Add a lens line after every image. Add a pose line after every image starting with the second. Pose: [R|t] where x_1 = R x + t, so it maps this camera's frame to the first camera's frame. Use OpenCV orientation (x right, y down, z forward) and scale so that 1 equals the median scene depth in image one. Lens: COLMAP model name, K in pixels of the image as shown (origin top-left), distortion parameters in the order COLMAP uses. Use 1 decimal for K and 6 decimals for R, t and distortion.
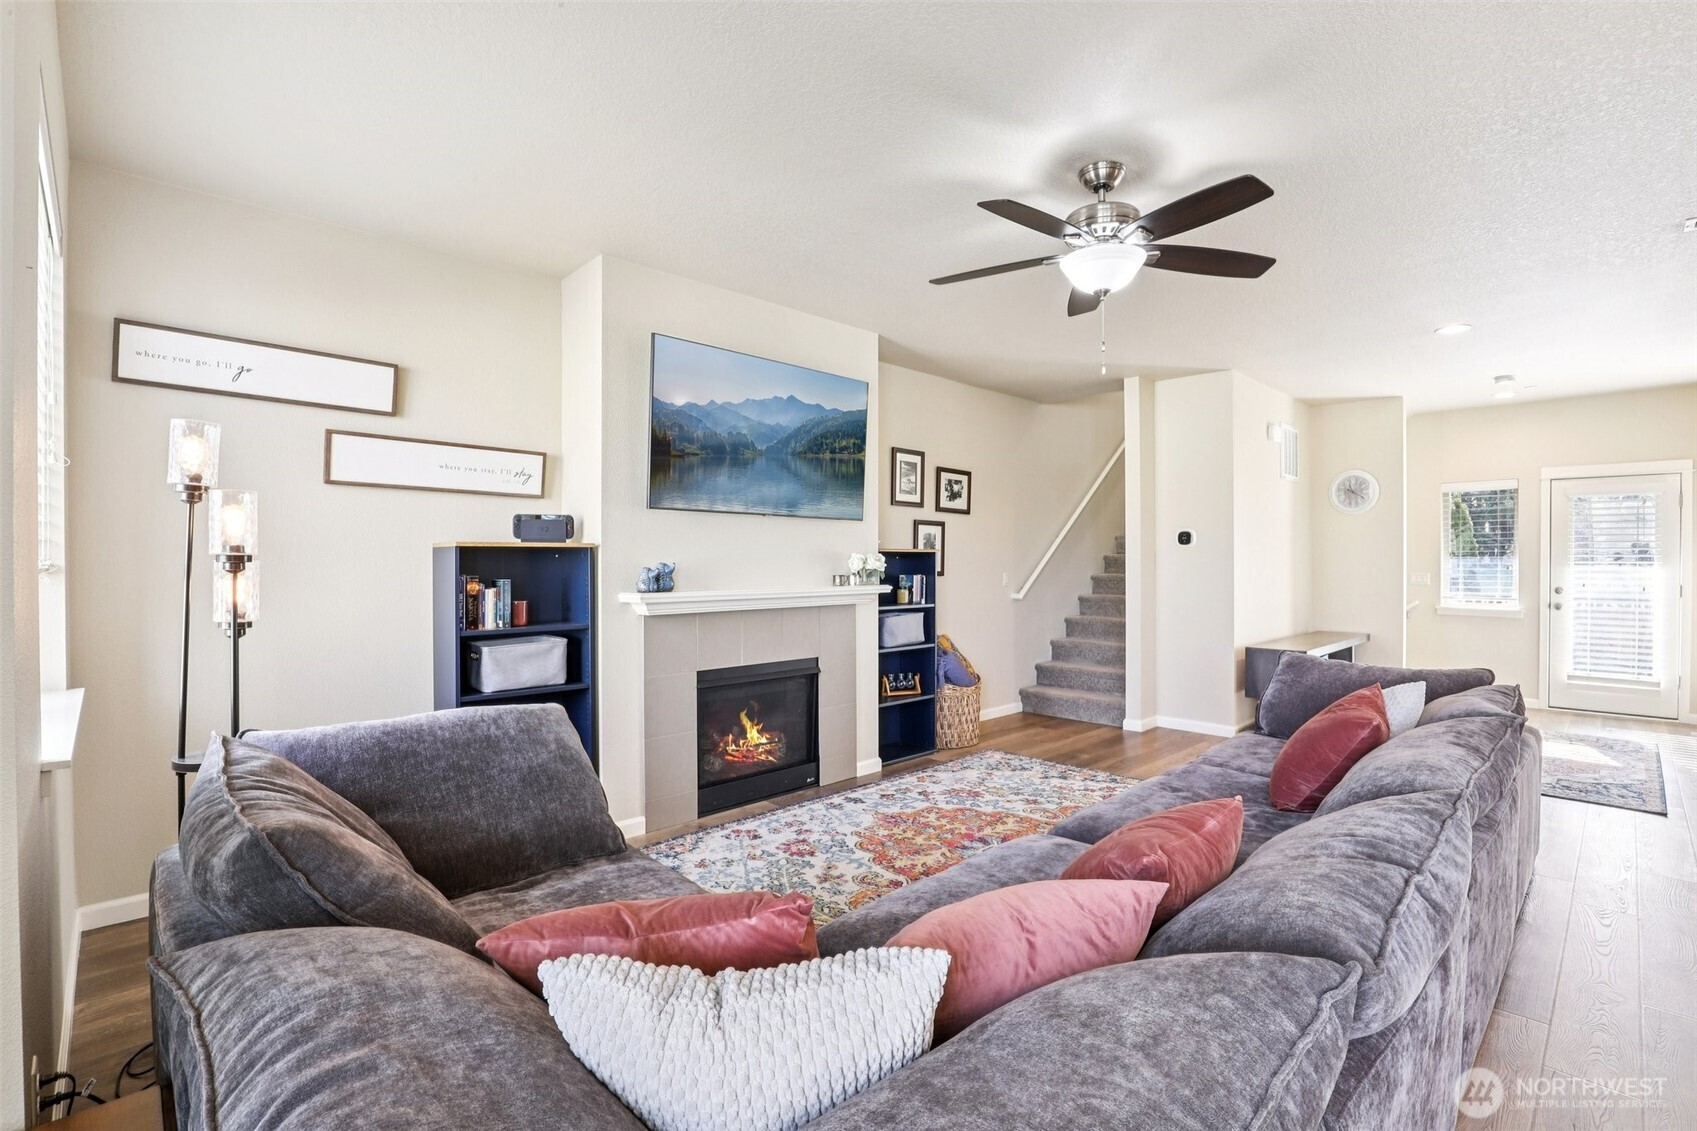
lens RADIAL K [[780.3, 0, 842.6], [0, 780.3, 562.2], [0, 0, 1]] dist [-0.037484, 0.007655]
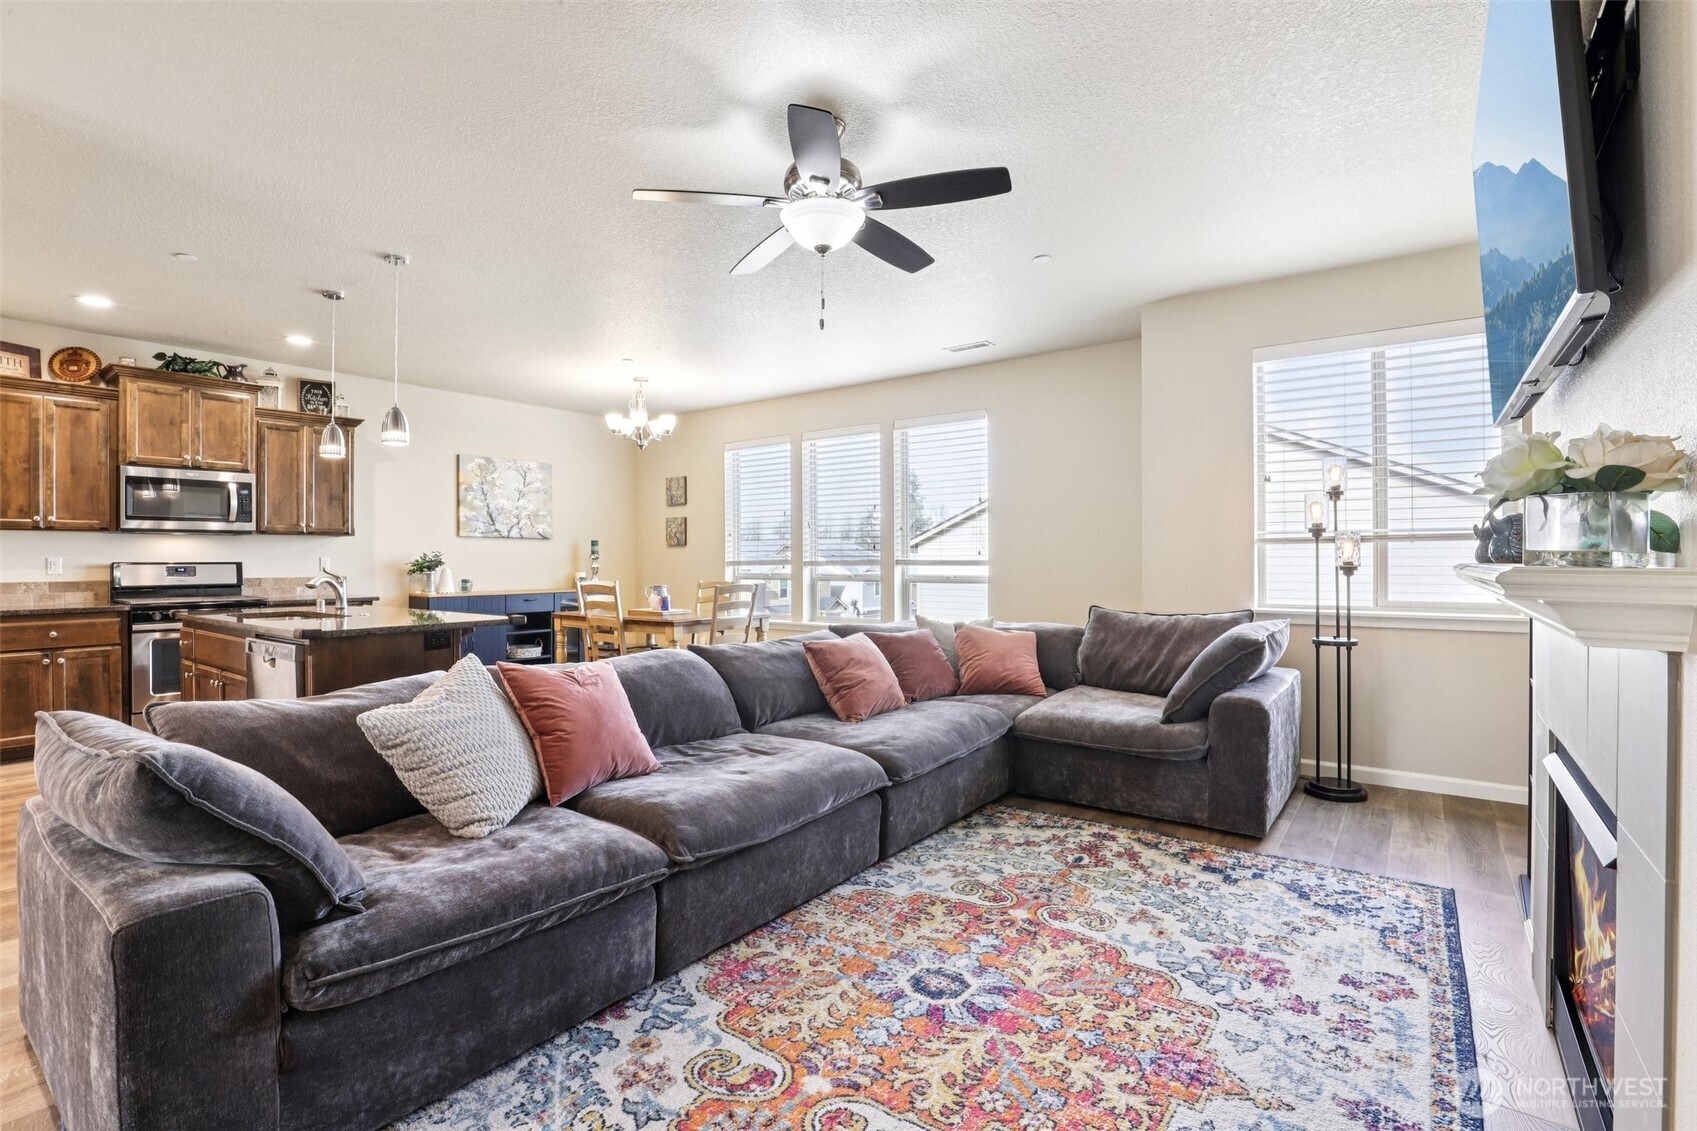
lens RADIAL K [[786.5, 0, 849.7], [0, 786.5, 556.6], [0, 0, 1]] dist [-0.049559, 0.012517]
pose [[-0.985634, 0.002945, -0.168869, 0.262686], [0.003181, 0.999994, -0.001128, 0.023895], [0.168865, -0.001649, -0.985638, 1.106621]]
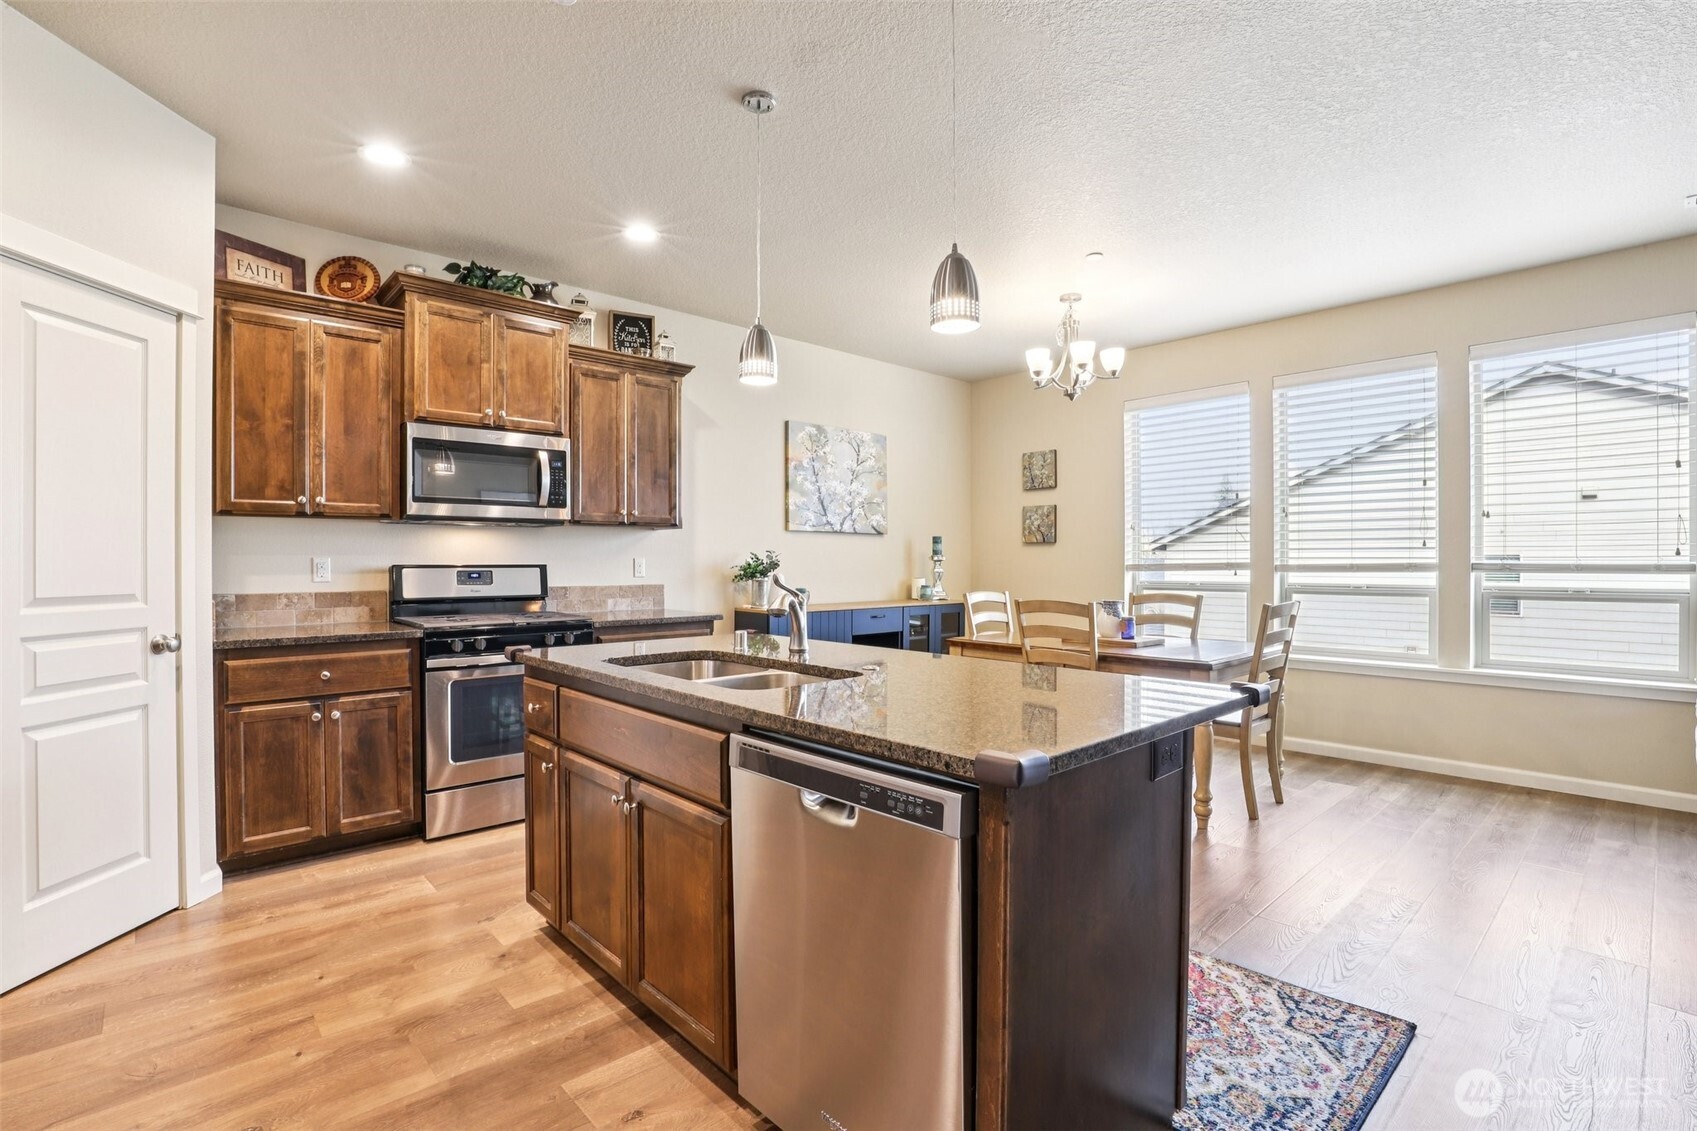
lens RADIAL K [[785.2, 0, 839.8], [0, 785.2, 562.7], [0, 0, 1]] dist [-0.038053, 0.006949]
pose [[-0.999680, 0.000795, 0.025278, 0.629704], [0.000887, 0.999993, 0.003623, 0.023147], [-0.025275, 0.003644, -0.999674, 0.651603]]
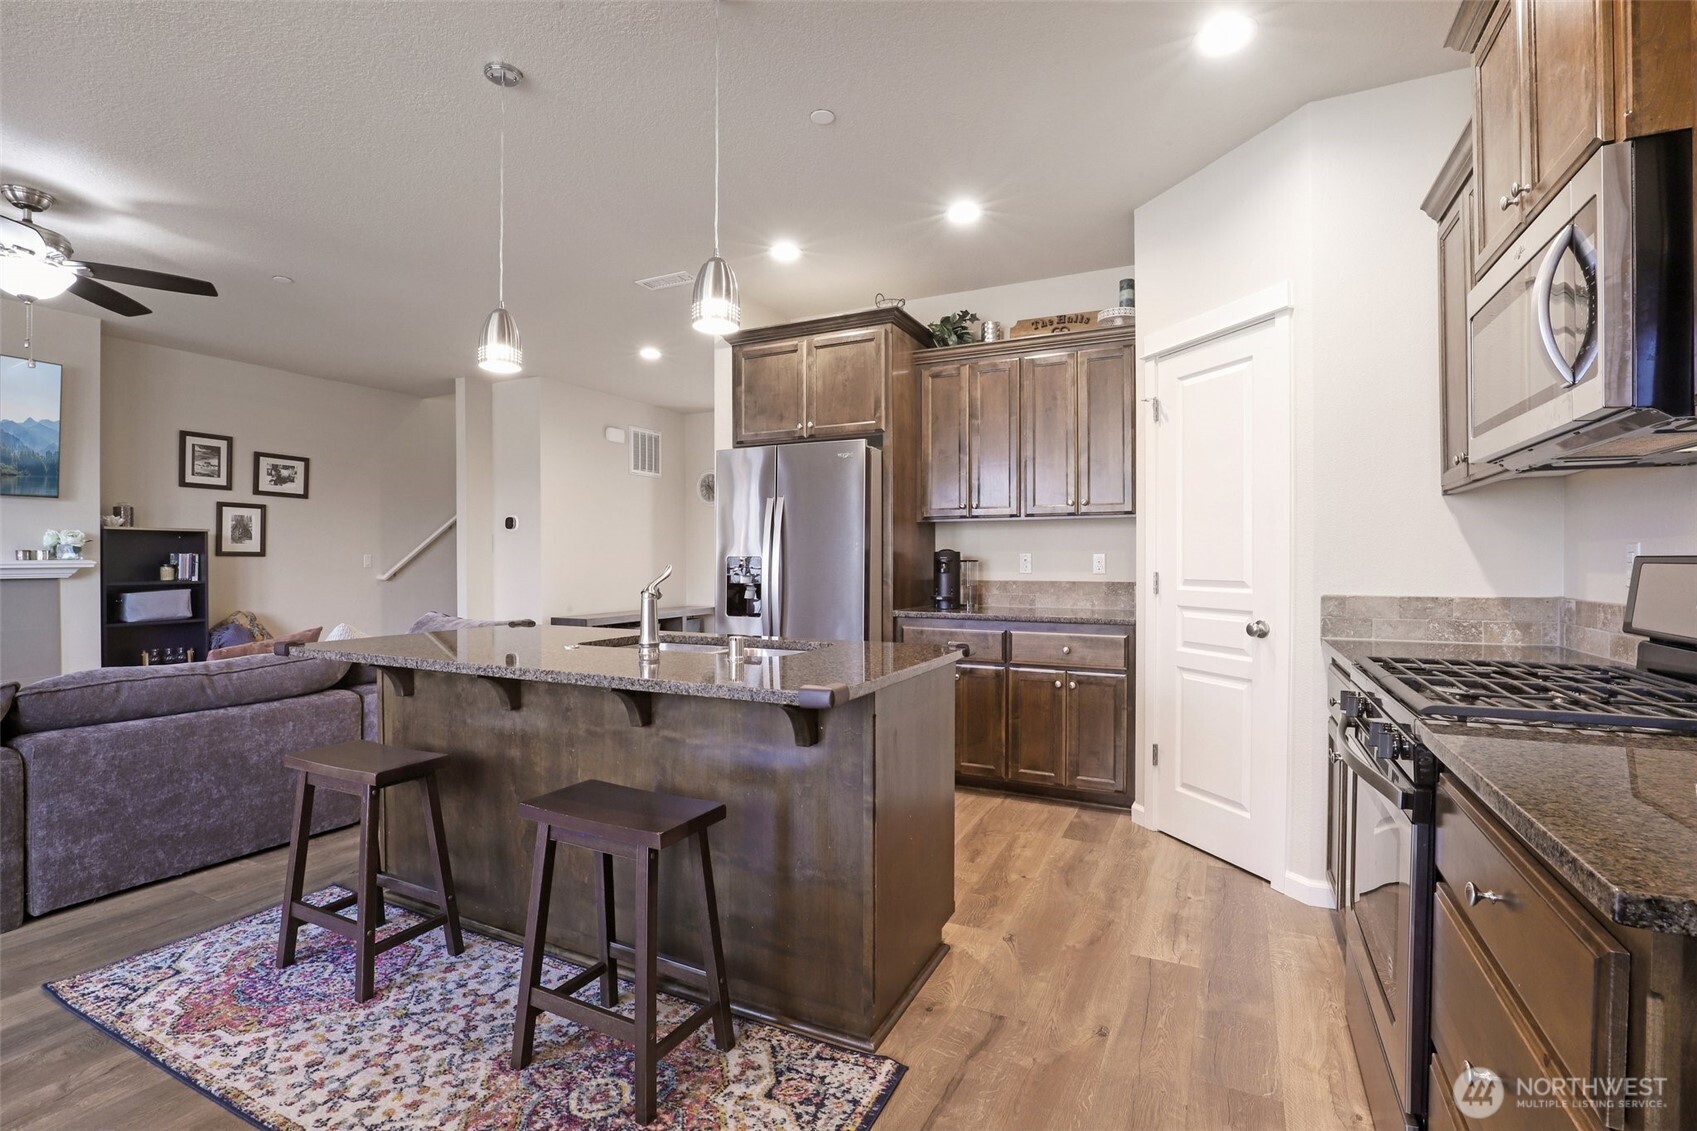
lens RADIAL K [[780.3, 0, 842.6], [0, 780.3, 562.2], [0, 0, 1]] dist [-0.037484, 0.007655]
pose [[0.943118, -0.001806, 0.332454, 0.622533], [0.001232, 0.999997, 0.001937, 0.028993], [-0.332457, -0.001417, 0.943117, -0.270323]]
